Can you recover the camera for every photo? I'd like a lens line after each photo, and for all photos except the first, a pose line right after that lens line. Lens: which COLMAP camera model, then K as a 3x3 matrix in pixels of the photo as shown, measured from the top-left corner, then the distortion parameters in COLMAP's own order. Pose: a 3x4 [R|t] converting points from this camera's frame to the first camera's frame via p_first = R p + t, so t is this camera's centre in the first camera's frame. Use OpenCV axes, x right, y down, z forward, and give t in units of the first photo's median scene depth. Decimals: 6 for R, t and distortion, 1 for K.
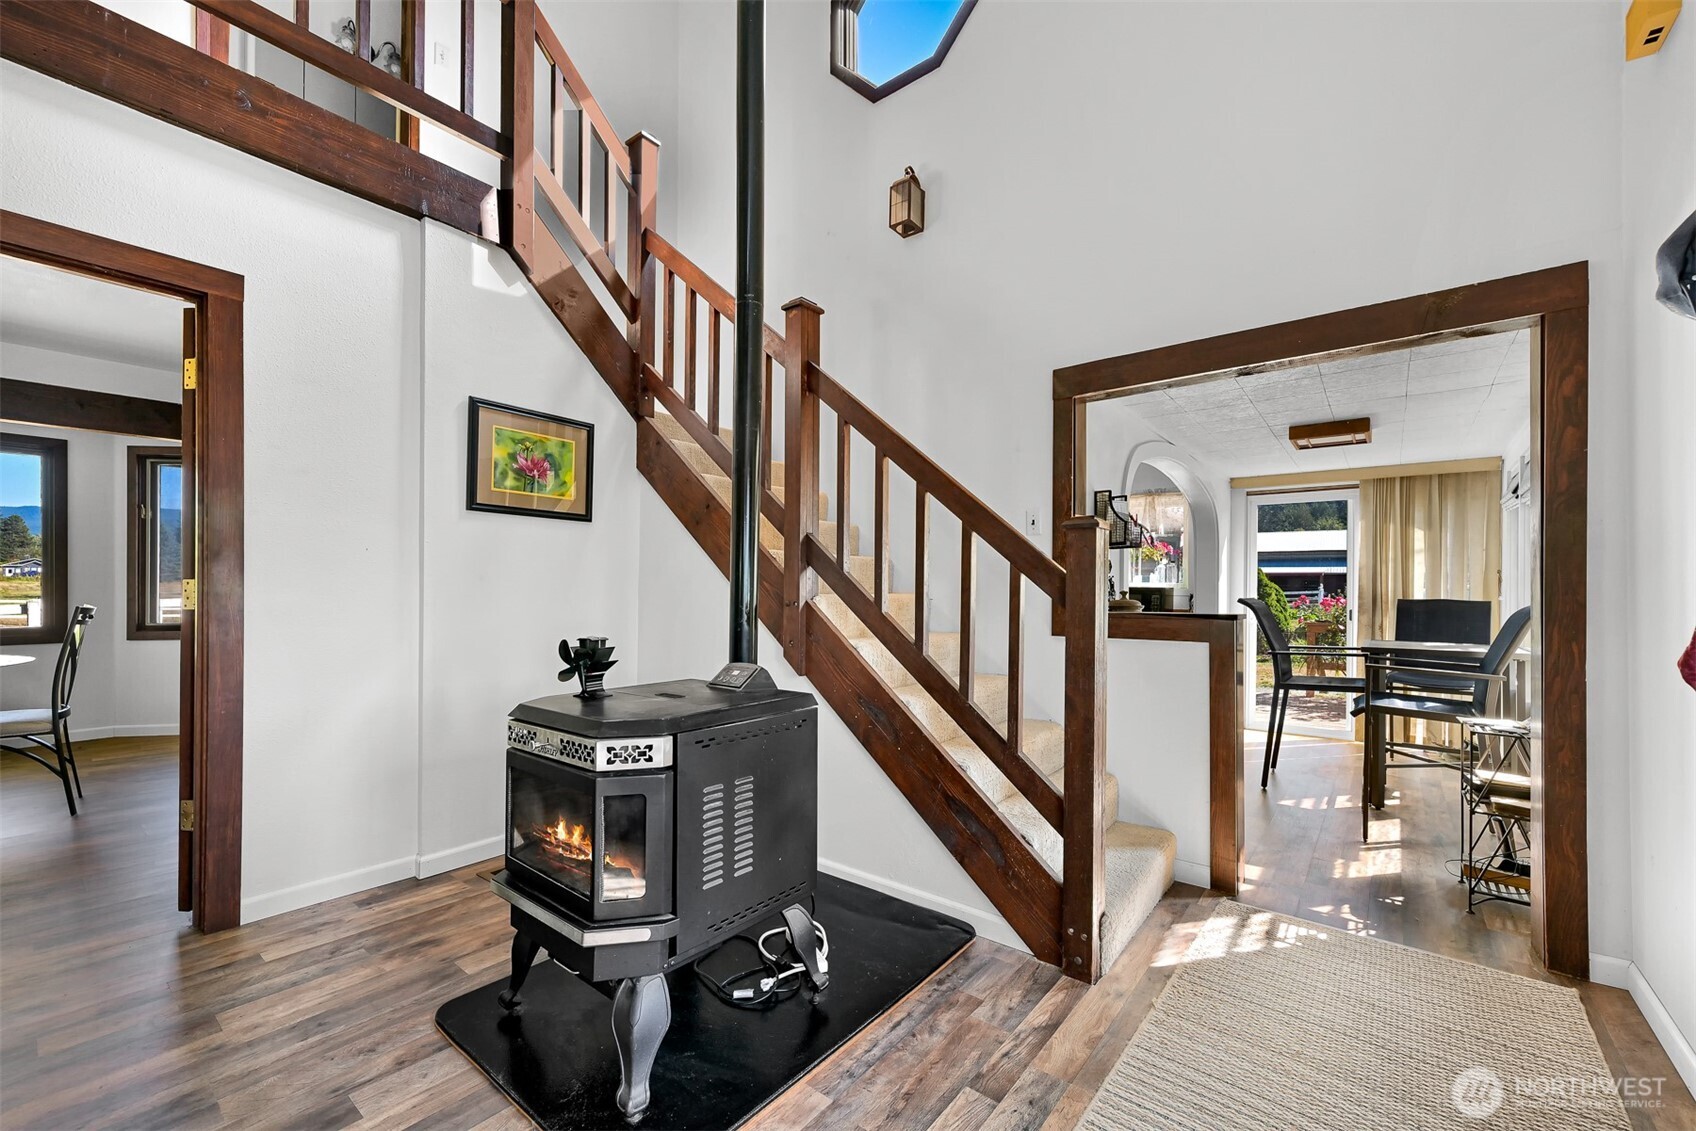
lens RADIAL K [[682.9, 0, 820.0], [0, 682.9, 583.4], [0, 0, 1]] dist [-0.009905, -0.000167]
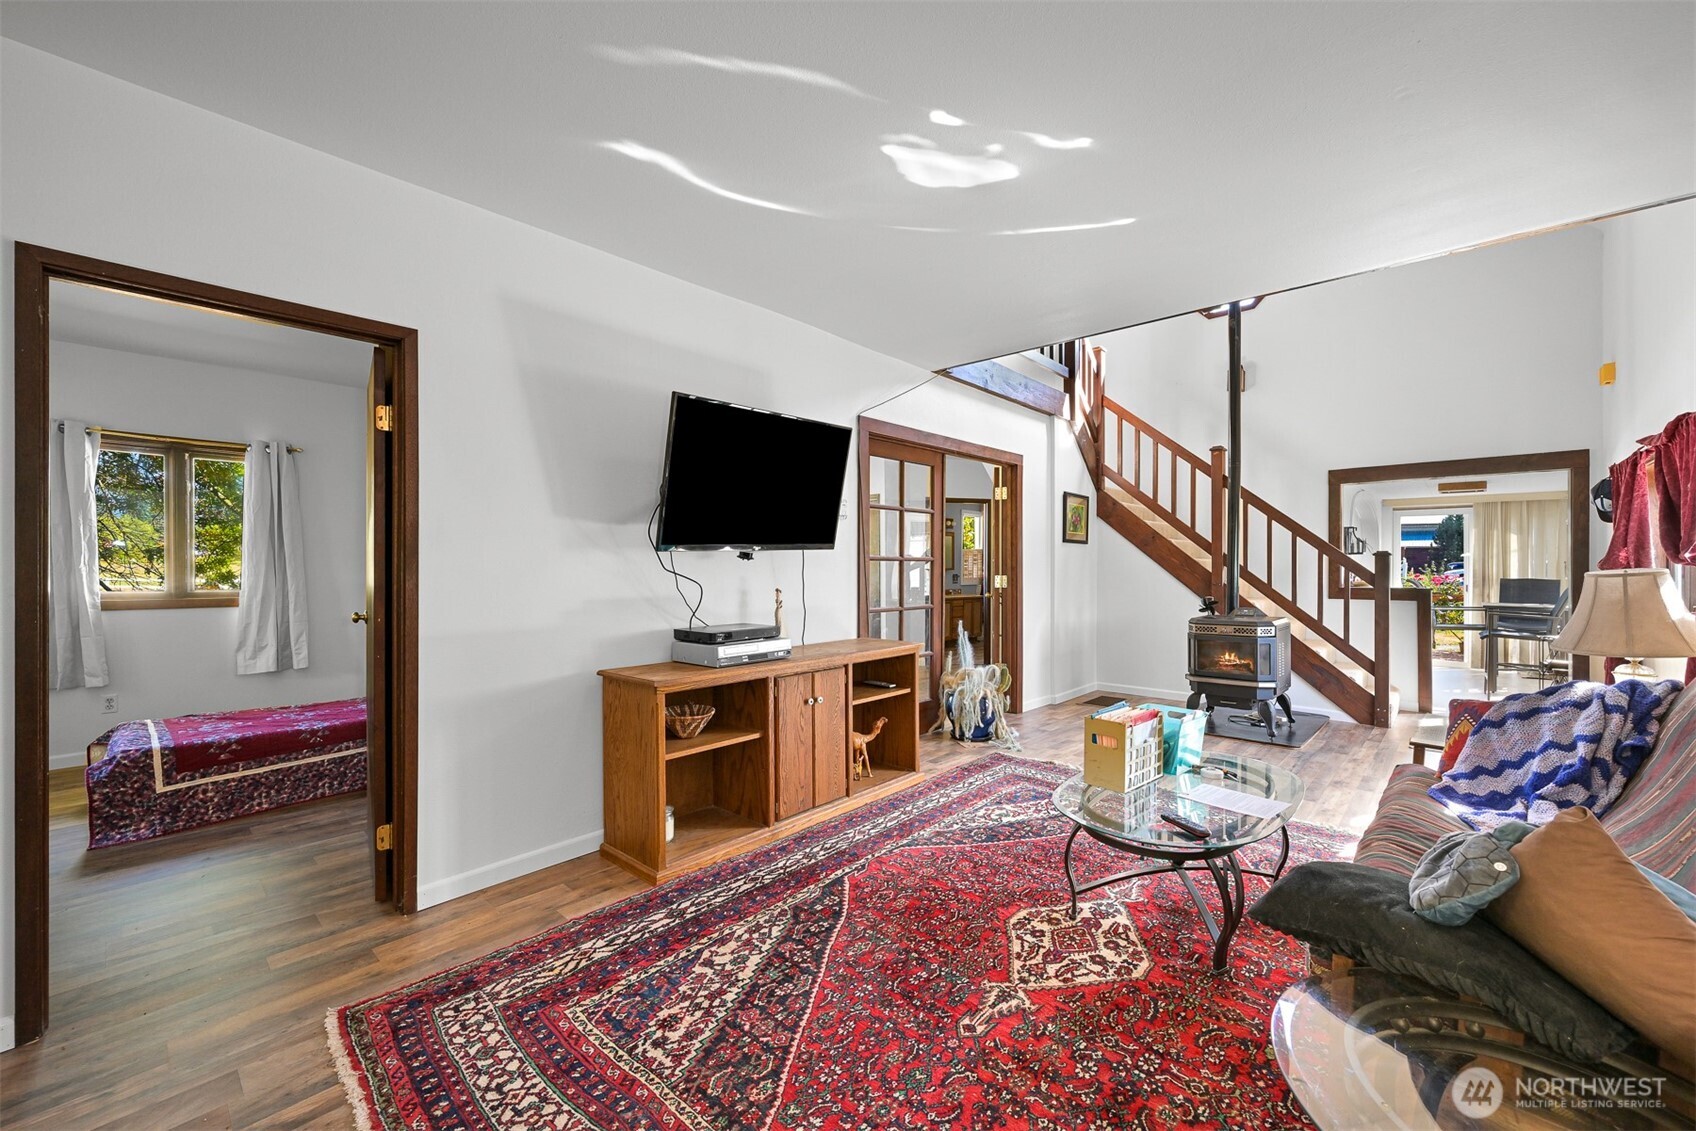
lens RADIAL K [[659.1, 0, 855.2], [0, 659.1, 568.4], [0, 0, 1]] dist [0.000151, 0.000096]
pose [[0.998548, -0.006979, -0.053421, -0.968311], [0.007913, 0.999819, 0.017303, -0.061401], [0.053291, -0.017700, 0.998422, -1.057551]]
